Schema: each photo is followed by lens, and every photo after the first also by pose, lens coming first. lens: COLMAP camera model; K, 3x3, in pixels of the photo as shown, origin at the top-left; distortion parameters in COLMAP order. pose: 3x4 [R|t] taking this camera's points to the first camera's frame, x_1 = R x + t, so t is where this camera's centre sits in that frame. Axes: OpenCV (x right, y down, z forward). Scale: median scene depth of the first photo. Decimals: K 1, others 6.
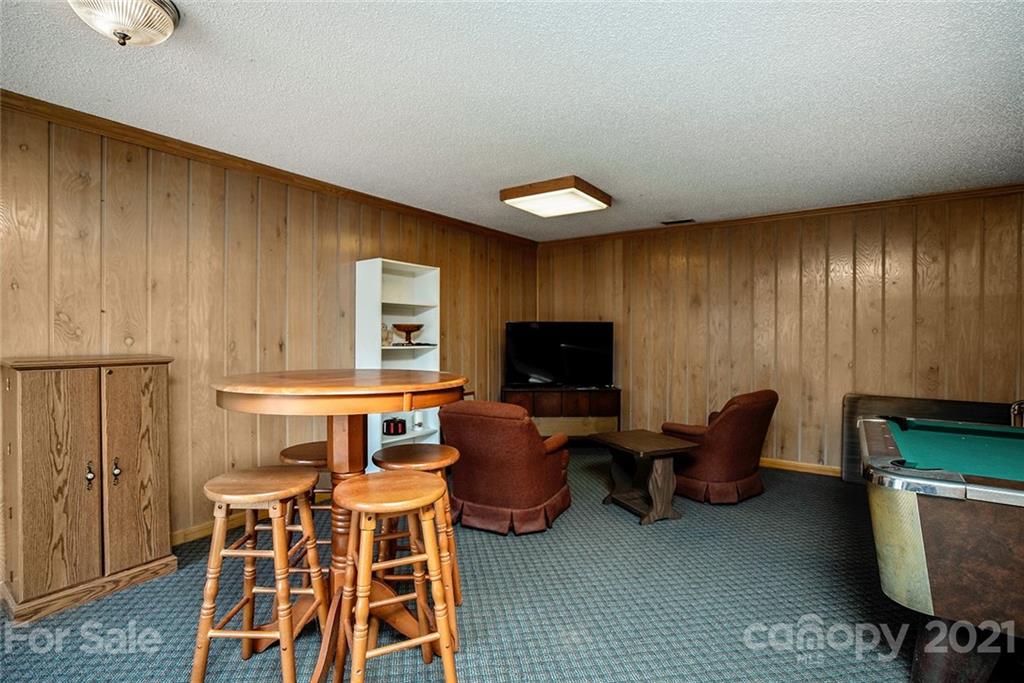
lens RADIAL K [[486.2, 0, 512.0], [0, 486.2, 341.5], [0, 0, 1]] dist [-0.003087, 0.000229]
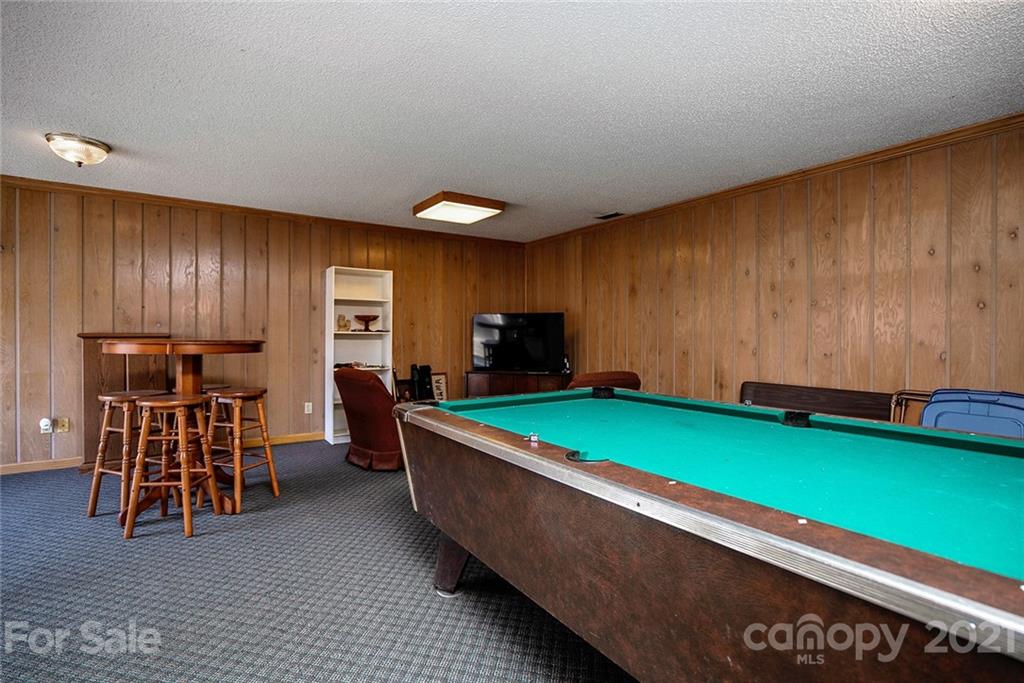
lens RADIAL K [[489.0, 0, 512.0], [0, 489.0, 341.5], [0, 0, 1]] dist [0.001753, -0.000214]
pose [[0.931070, 0.005399, -0.364802, 0.644619], [-0.006305, 0.999979, -0.001294, 0.034885], [0.364787, 0.003505, 0.931084, -0.078500]]
